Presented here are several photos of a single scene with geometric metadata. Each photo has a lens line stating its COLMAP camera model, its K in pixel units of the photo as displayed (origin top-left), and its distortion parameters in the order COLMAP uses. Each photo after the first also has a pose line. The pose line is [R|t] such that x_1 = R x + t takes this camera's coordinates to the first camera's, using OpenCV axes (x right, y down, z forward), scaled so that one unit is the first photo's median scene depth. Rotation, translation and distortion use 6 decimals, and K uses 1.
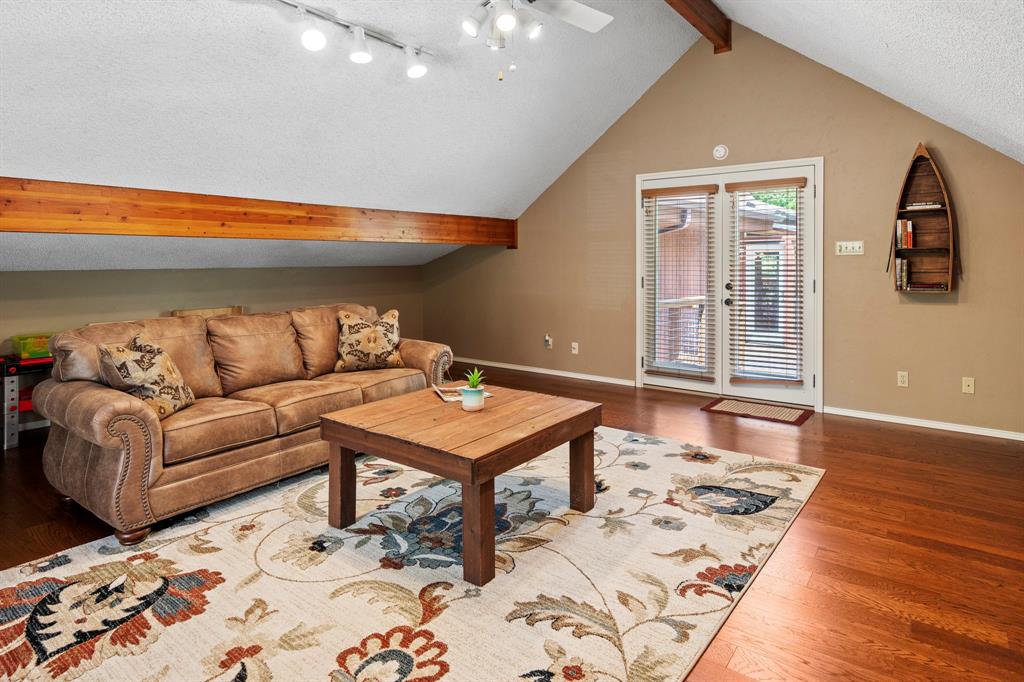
lens RADIAL K [[567.9, 0, 512.0], [0, 567.9, 341.0], [0, 0, 1]] dist [-0.000858, -0.000227]
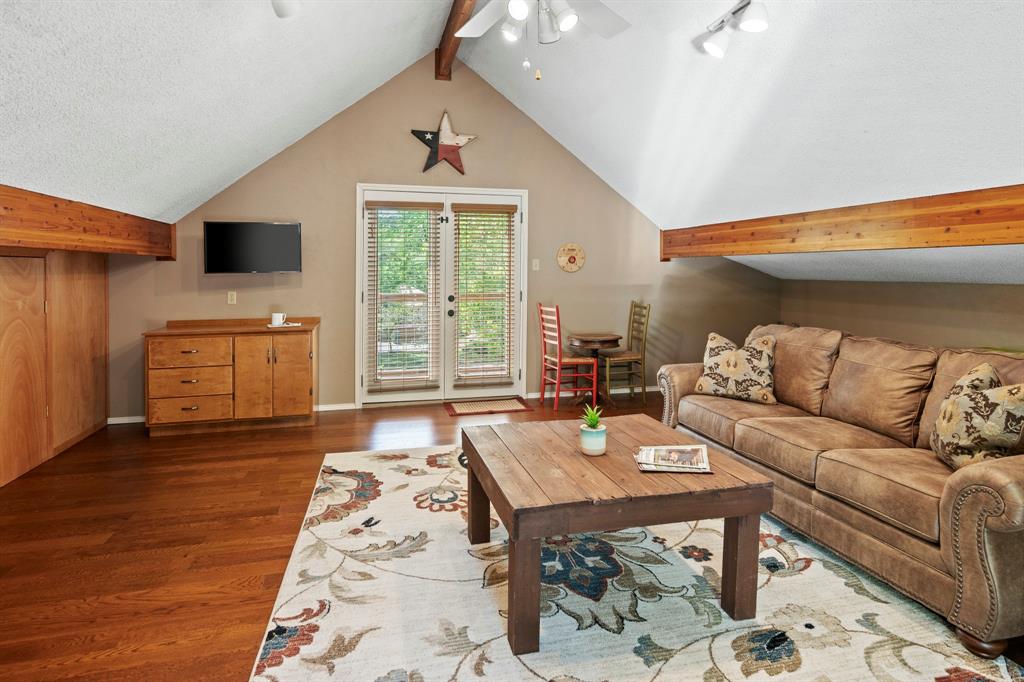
lens RADIAL K [[567.9, 0, 512.0], [0, 567.9, 341.0], [0, 0, 1]] dist [-0.000858, -0.000227]
pose [[-0.620178, 0.098122, -0.778300, 0.816756], [-0.112372, 0.970802, 0.211933, -0.258253], [0.776371, 0.218895, -0.591045, 1.725039]]
